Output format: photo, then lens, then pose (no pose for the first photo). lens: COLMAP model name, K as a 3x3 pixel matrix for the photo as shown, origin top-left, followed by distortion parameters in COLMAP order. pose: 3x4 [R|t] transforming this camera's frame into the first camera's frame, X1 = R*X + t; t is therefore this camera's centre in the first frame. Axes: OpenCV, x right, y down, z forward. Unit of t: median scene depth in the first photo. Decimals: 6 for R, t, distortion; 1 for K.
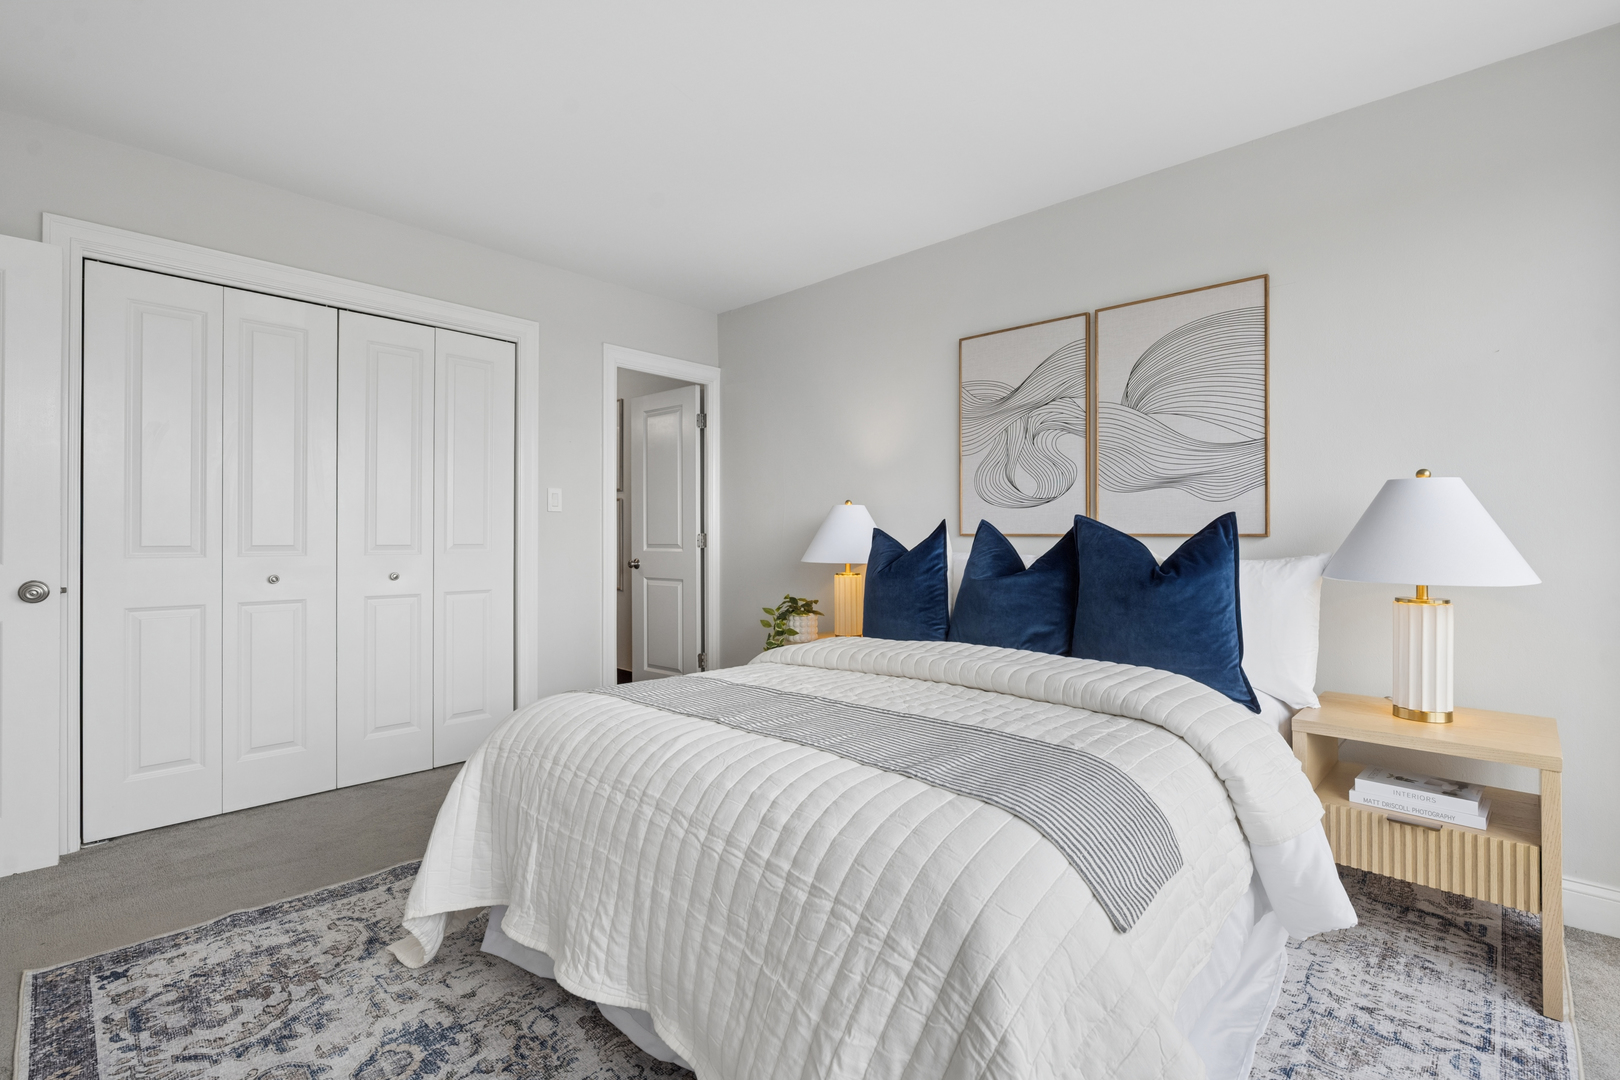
lens RADIAL K [[709.5, 0, 805.8], [0, 709.5, 537.3], [0, 0, 1]] dist [-0.009848, 0.002075]
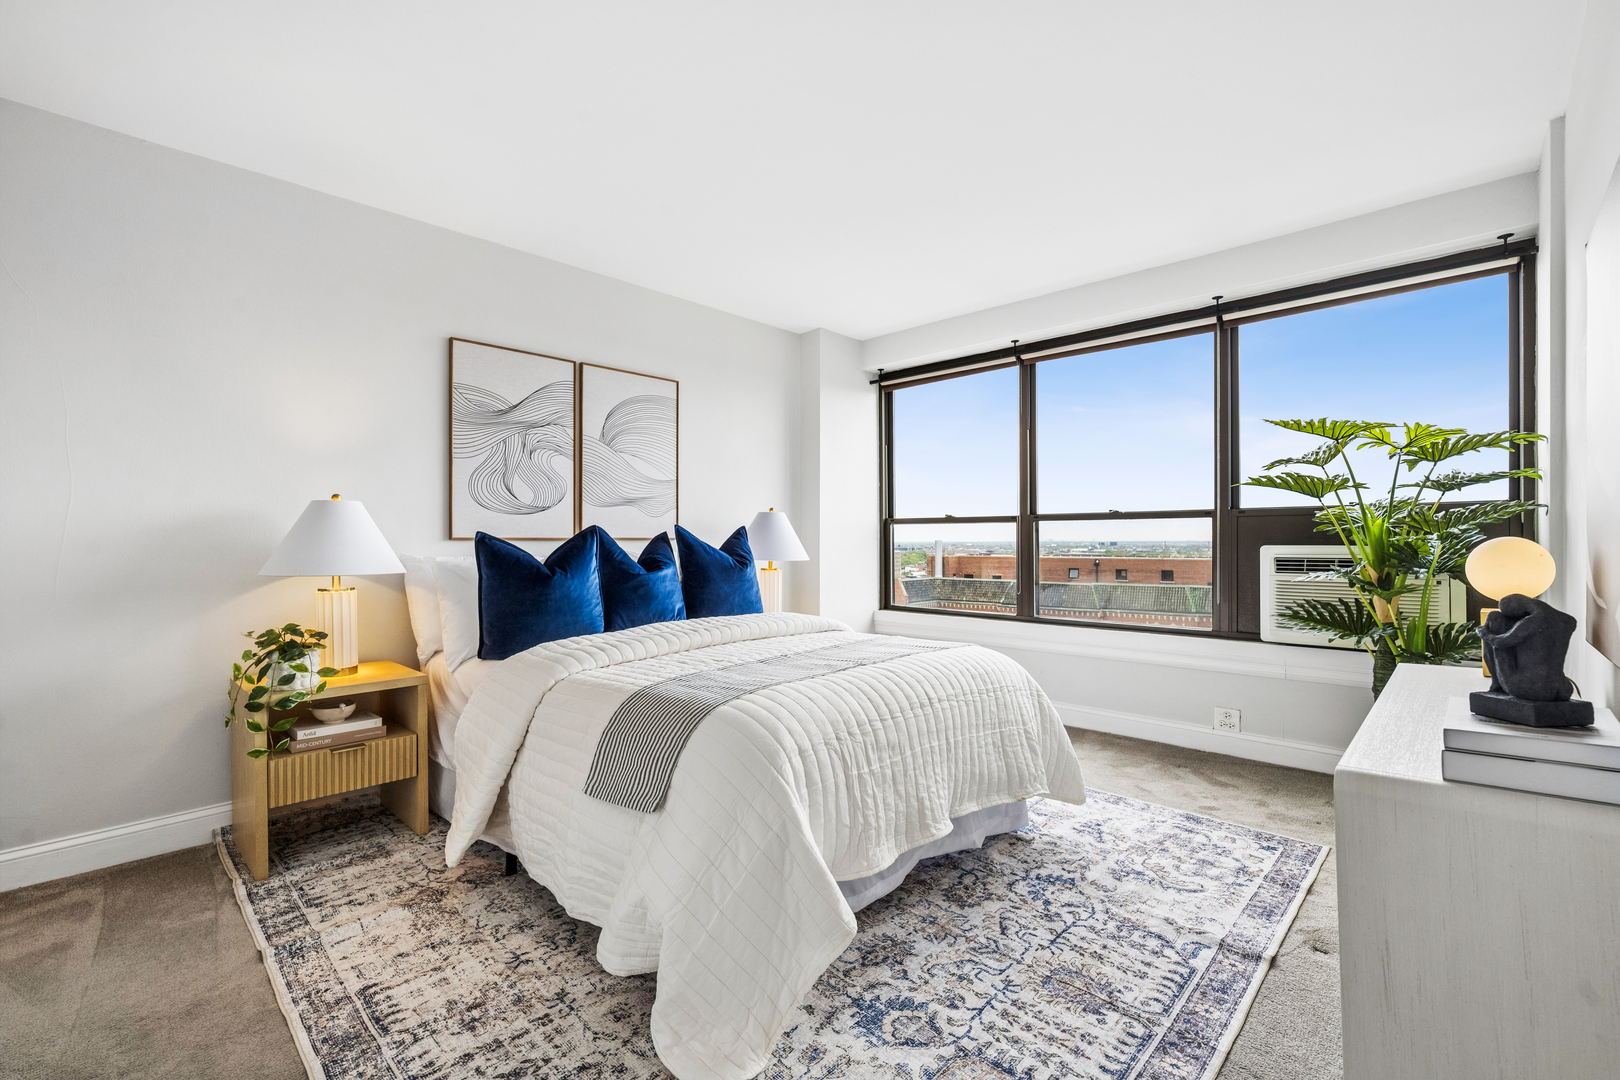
lens RADIAL K [[709.5, 0, 801.9], [0, 709.5, 537.0], [0, 0, 1]] dist [-0.009848, 0.002075]
pose [[0.018794, 0.009276, 0.999780, -0.849848], [0.008721, 0.999917, -0.009441, 0.008449], [-0.999785, 0.008896, 0.018712, 0.579740]]
